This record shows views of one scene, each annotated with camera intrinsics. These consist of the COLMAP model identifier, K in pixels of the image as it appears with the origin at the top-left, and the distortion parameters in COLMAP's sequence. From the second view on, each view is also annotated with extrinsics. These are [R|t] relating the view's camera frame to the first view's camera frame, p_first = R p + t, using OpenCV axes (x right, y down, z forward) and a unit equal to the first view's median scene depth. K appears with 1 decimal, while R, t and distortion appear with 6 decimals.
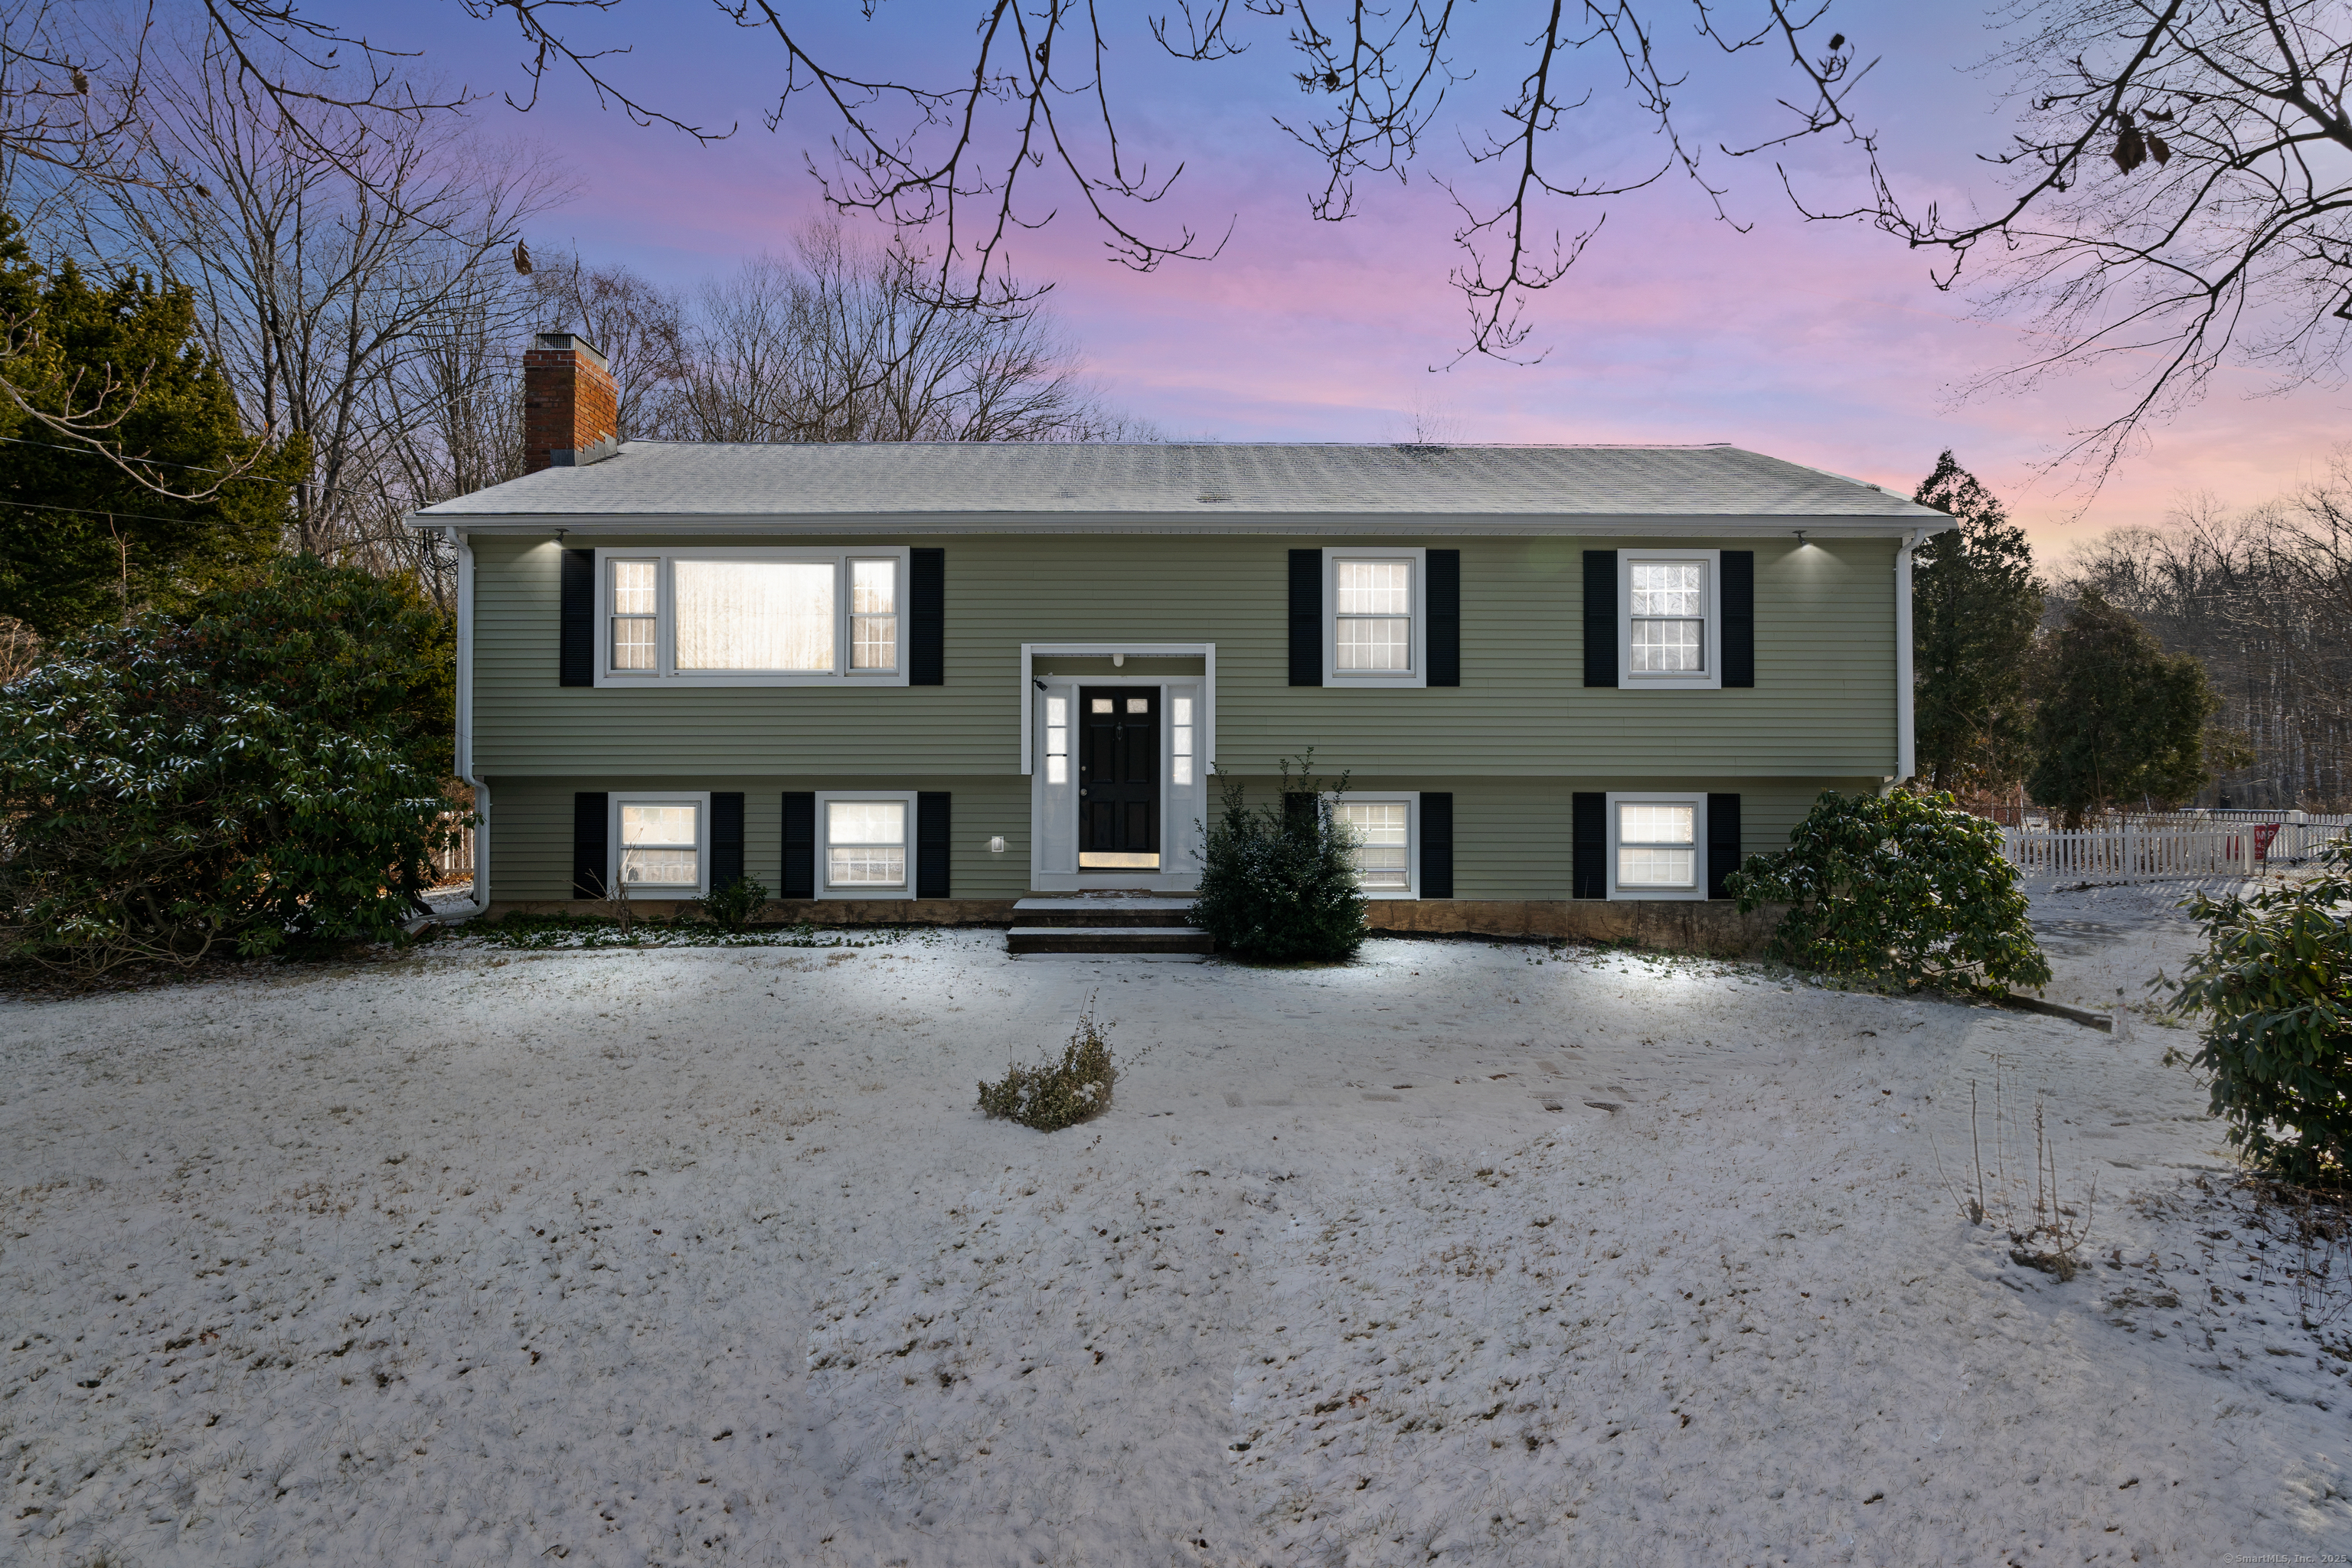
lens RADIAL K [[1034.8, 0, 1161.3], [0, 1034.8, 795.3], [0, 0, 1]] dist [0.000723, -0.007552]
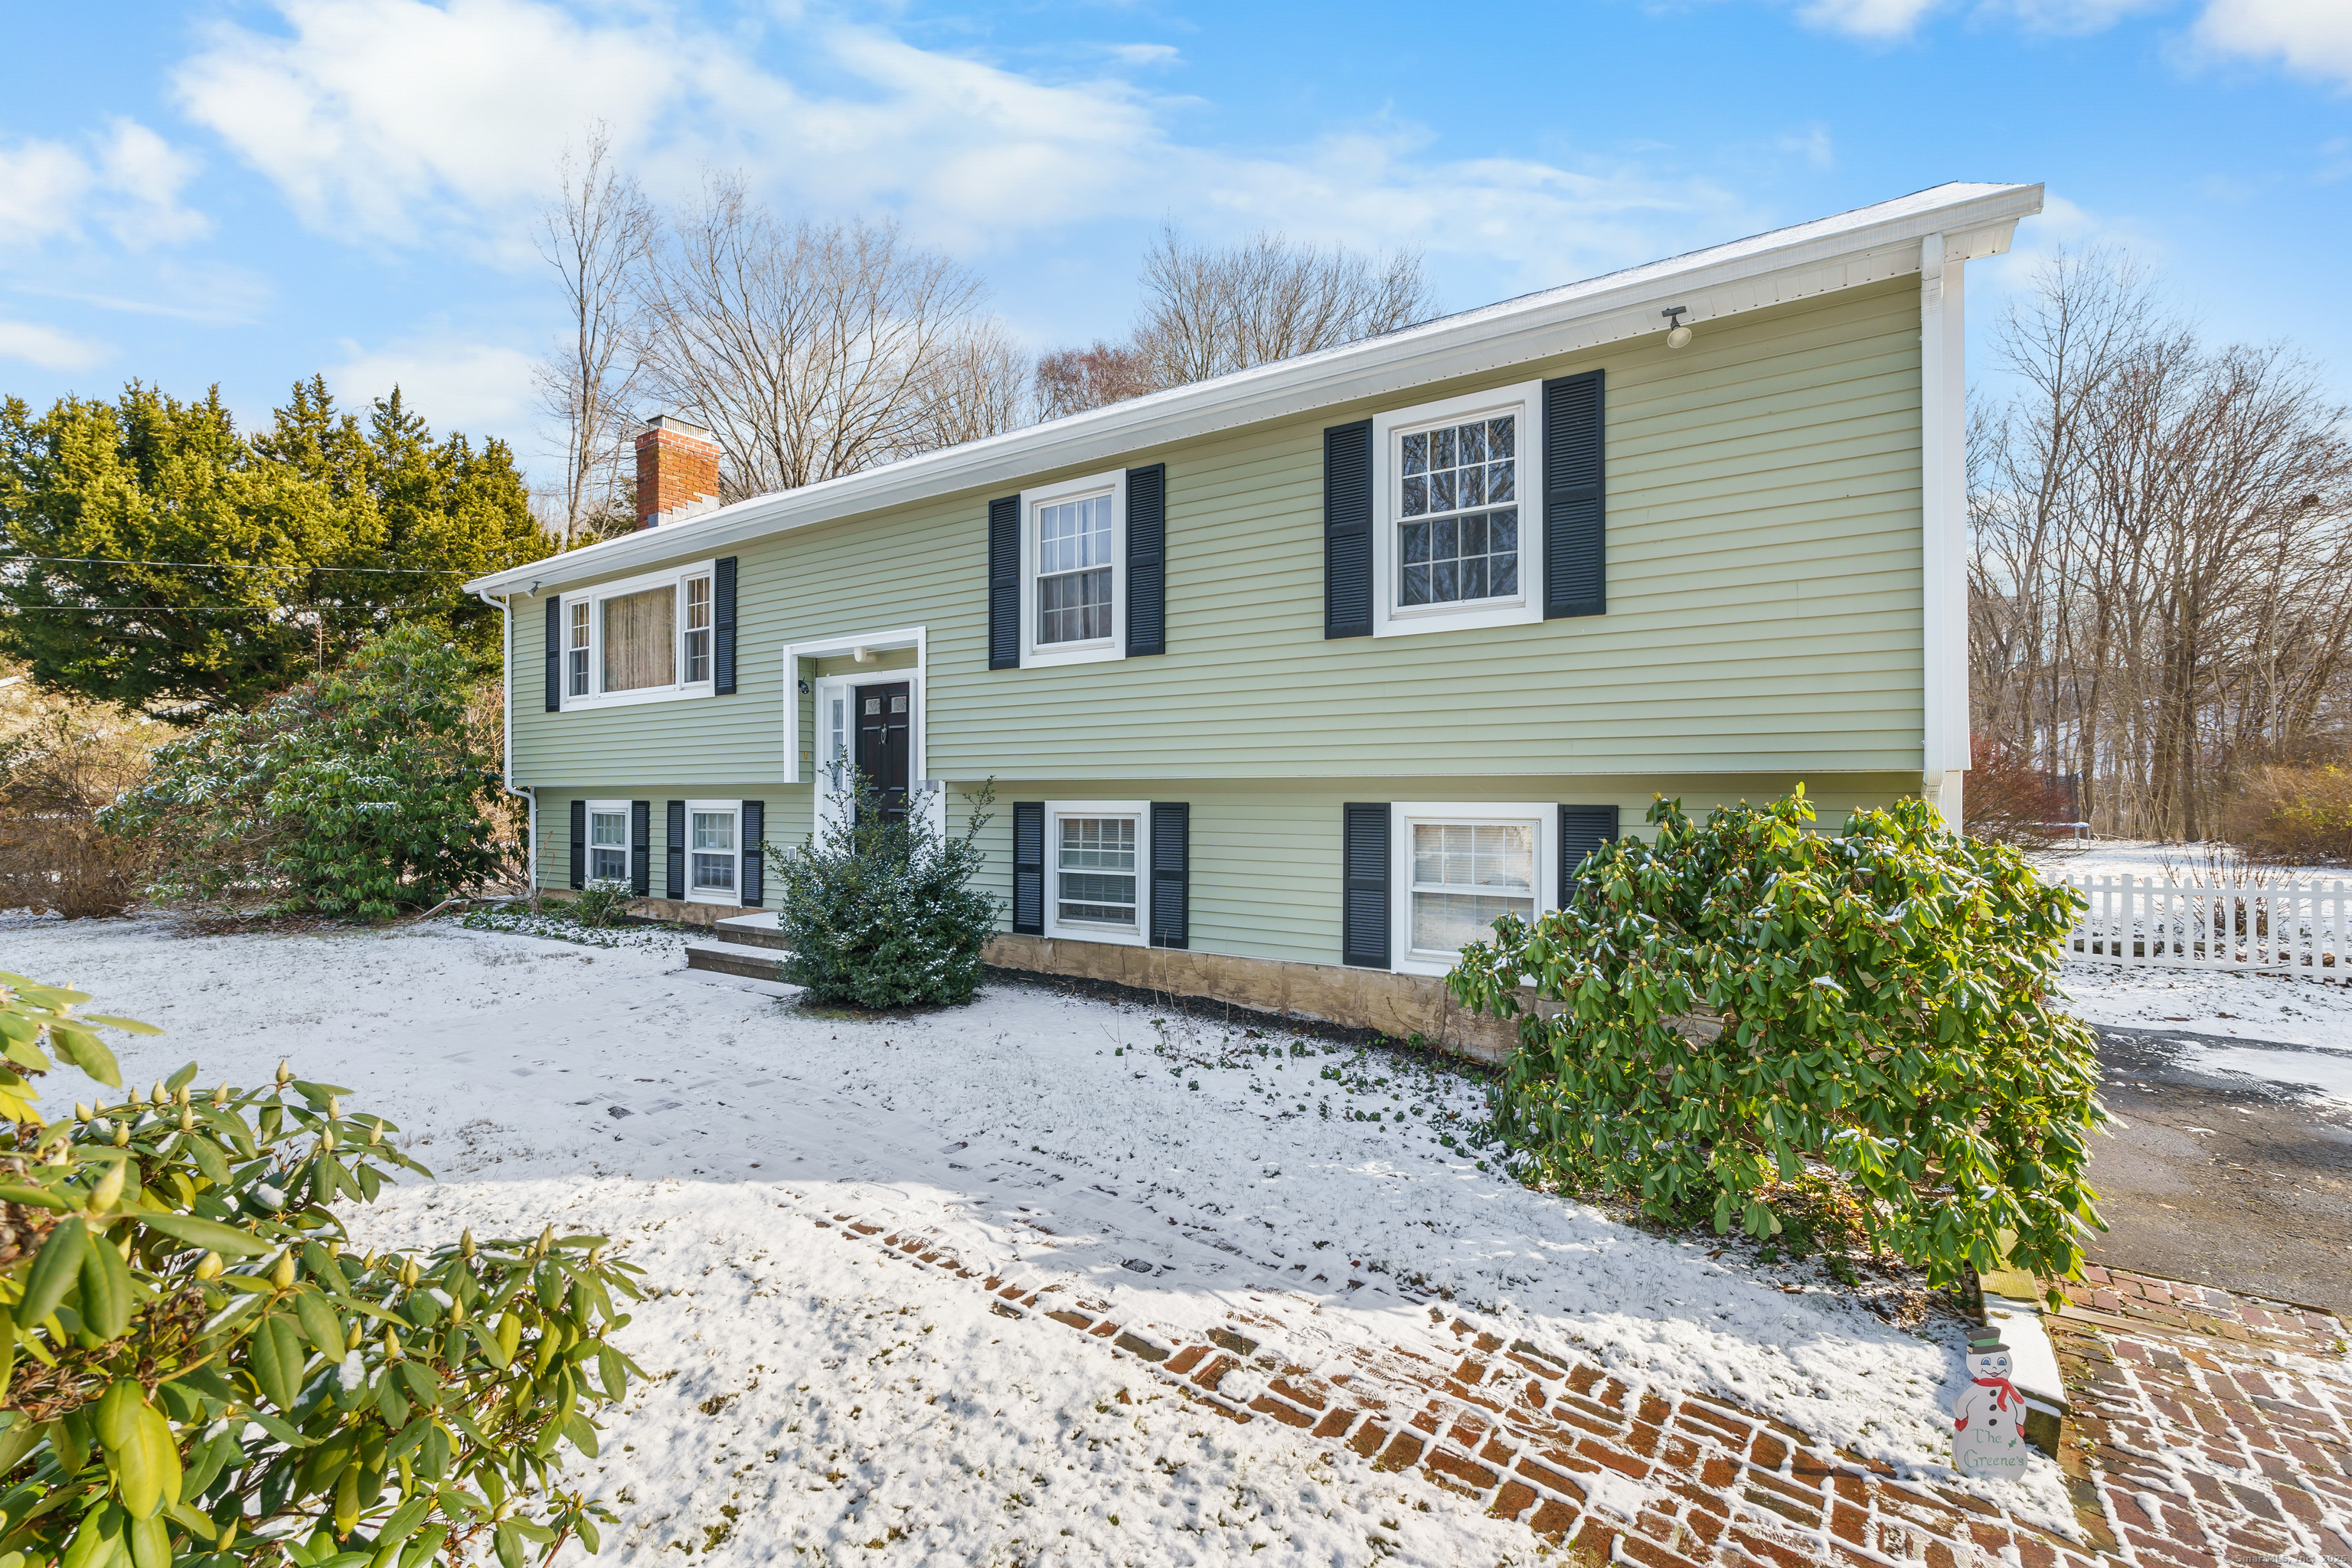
lens RADIAL K [[1034.8, 0, 1161.3], [0, 1034.8, 795.3], [0, 0, 1]] dist [0.000723, -0.007552]
pose [[0.829269, -0.001720, -0.558847, 0.677328], [-0.005699, 0.999917, -0.011536, 0.001031], [0.558820, 0.012751, 0.829191, 0.399116]]
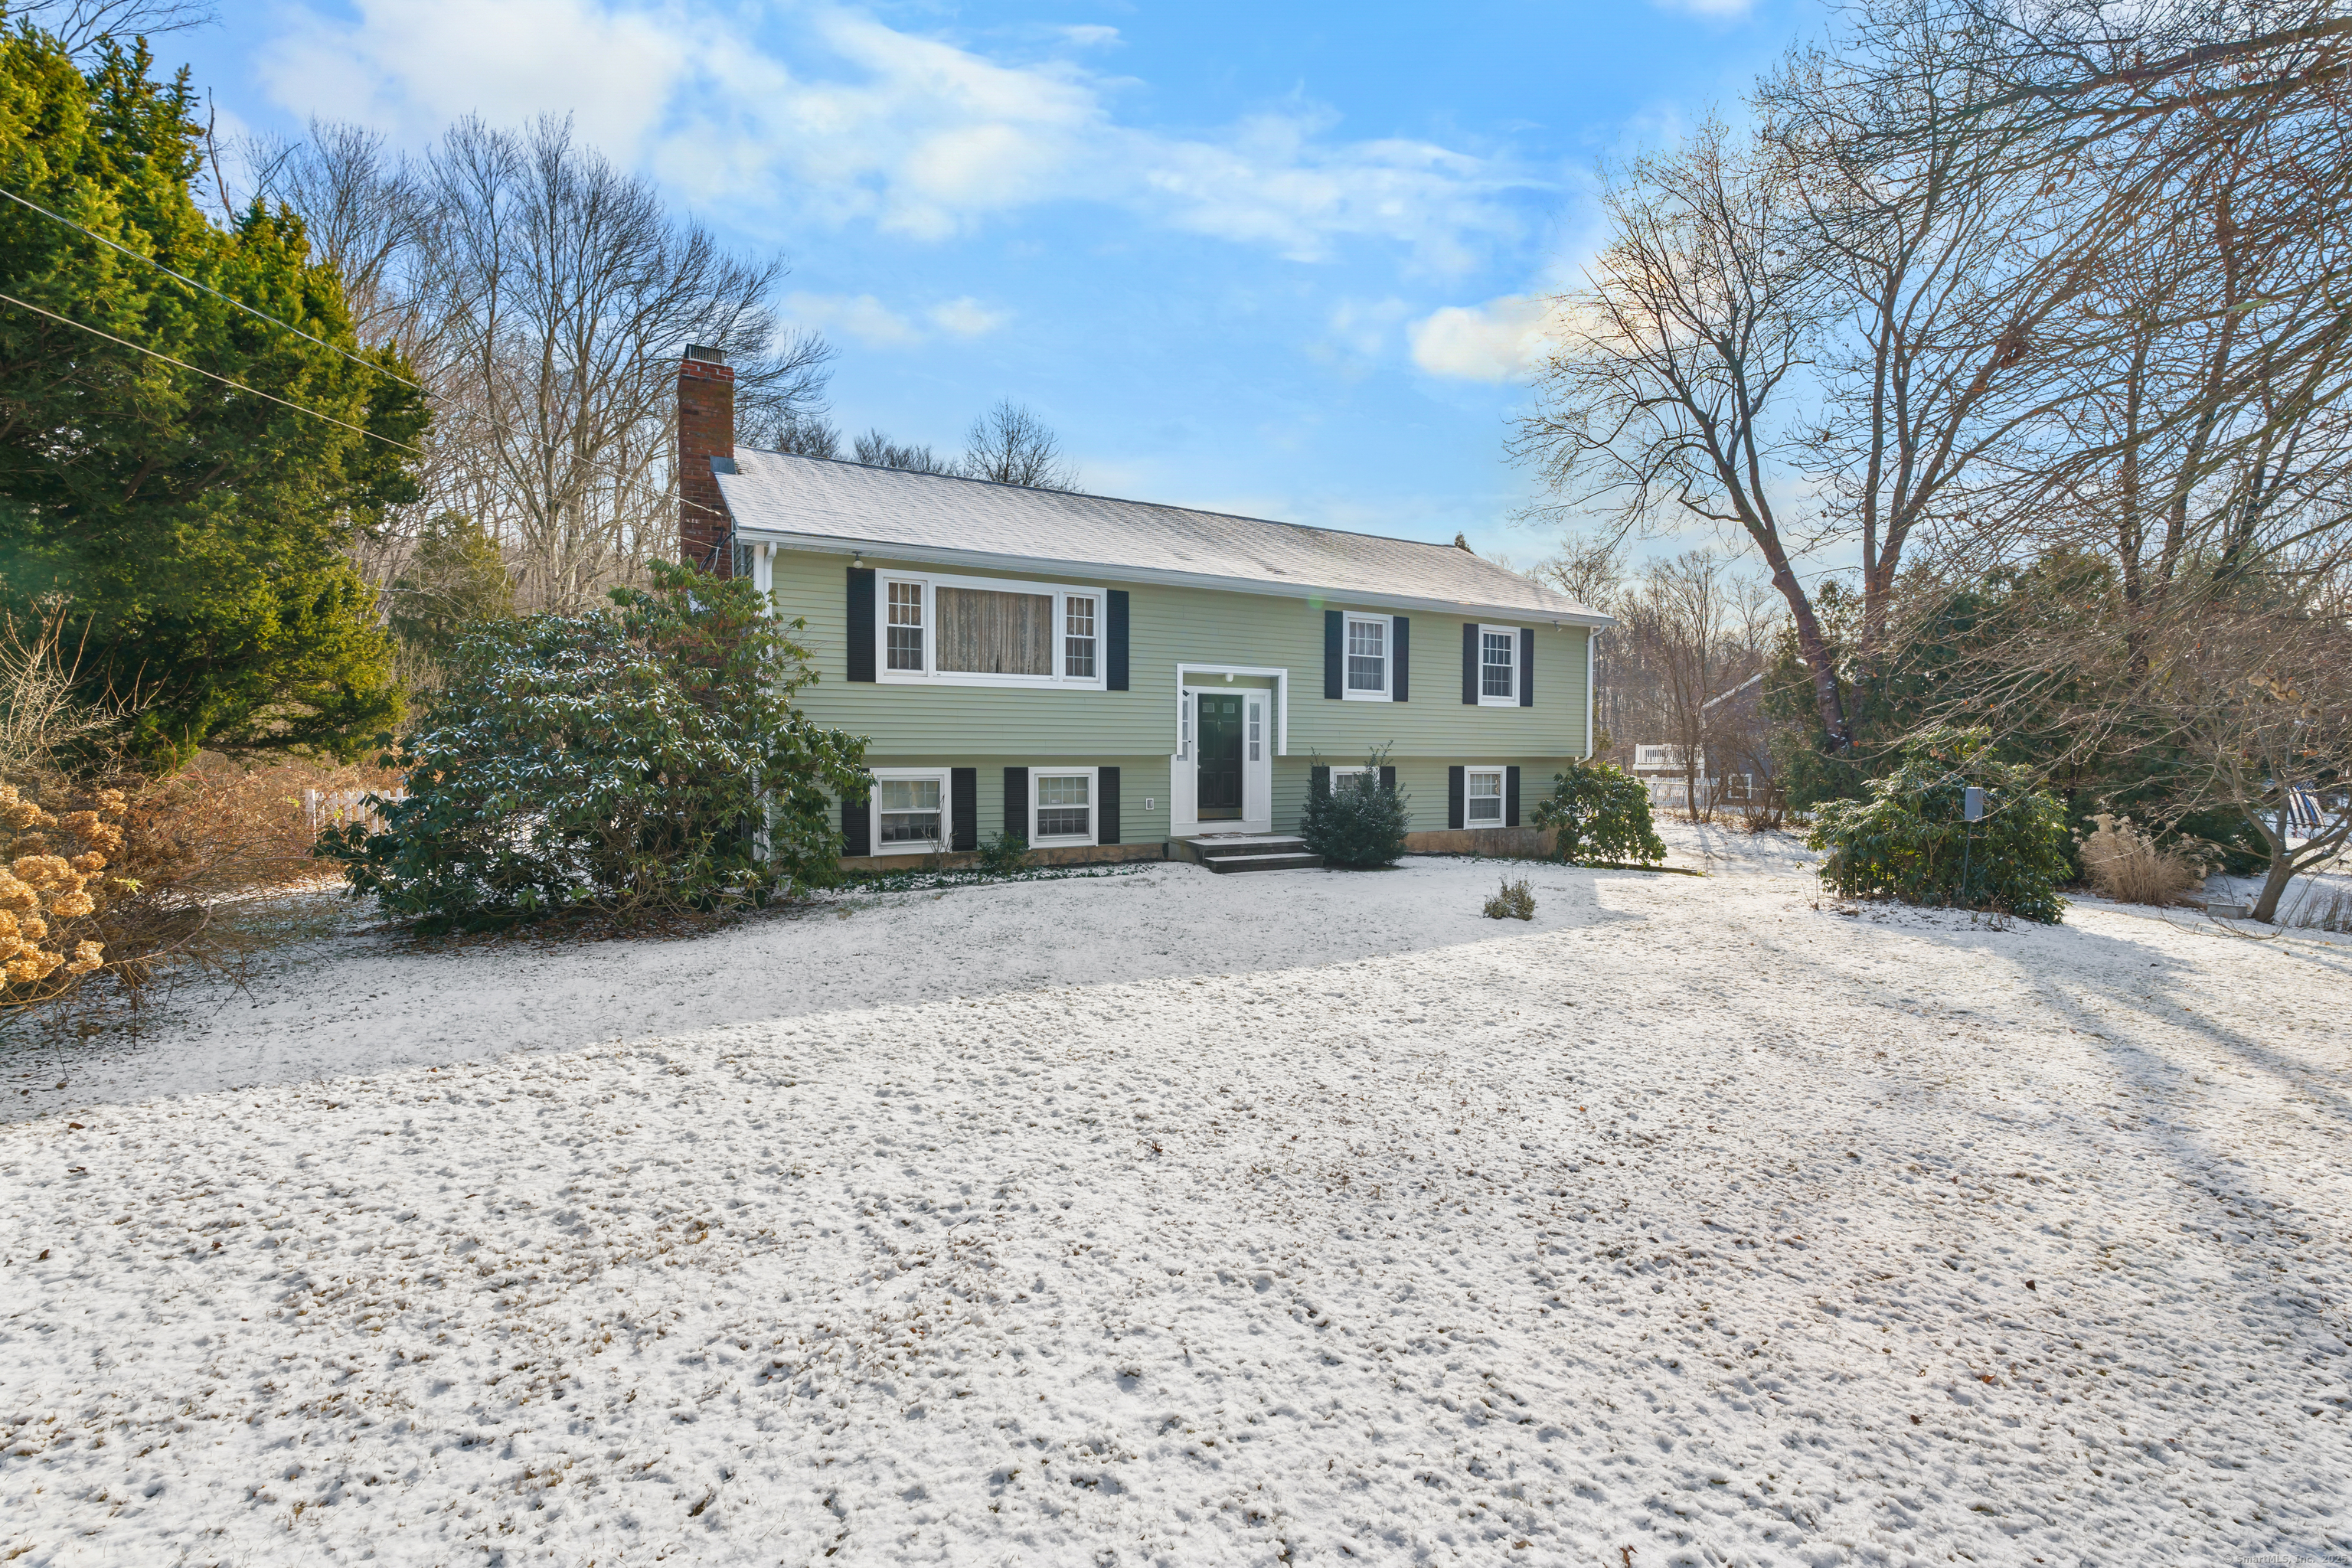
lens RADIAL K [[1034.8, 0, 1161.3], [0, 1034.8, 795.3], [0, 0, 1]] dist [0.000723, -0.007552]
pose [[0.870284, -0.015917, 0.492293, -0.849678], [0.002622, 0.999613, 0.027684, -0.003678], [-0.492543, -0.022802, 0.869989, -0.236386]]
